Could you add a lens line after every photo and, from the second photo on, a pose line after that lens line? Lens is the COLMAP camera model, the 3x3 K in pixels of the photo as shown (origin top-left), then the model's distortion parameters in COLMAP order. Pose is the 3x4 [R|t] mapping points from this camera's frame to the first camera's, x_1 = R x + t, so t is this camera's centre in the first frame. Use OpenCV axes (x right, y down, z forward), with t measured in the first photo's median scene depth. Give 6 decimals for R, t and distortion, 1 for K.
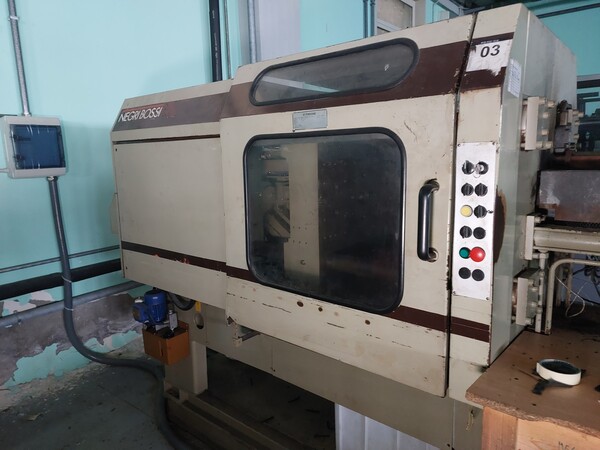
lens RADIAL K [[430.0, 0, 300.0], [0, 430.0, 225.0], [0, 0, 1]] dist [0.053381, -0.034760]
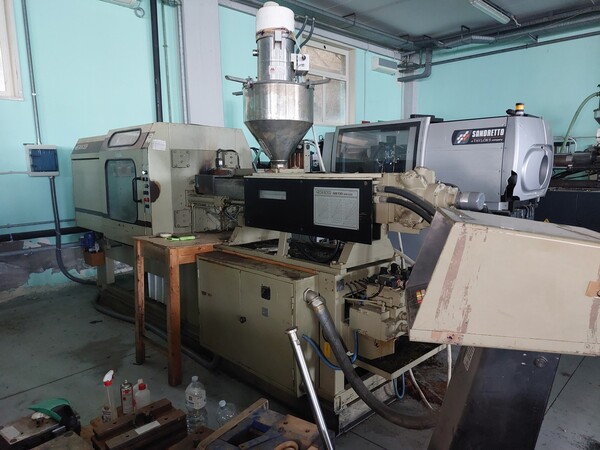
lens RADIAL K [[424.1, 0, 304.3], [0, 424.1, 226.9], [0, 0, 1]] dist [0.048022, -0.042069]
pose [[0.996499, 0.027513, -0.078944, 0.657533], [-0.028954, 0.999433, -0.017164, 0.104407], [0.078427, 0.019390, 0.996731, -0.736414]]
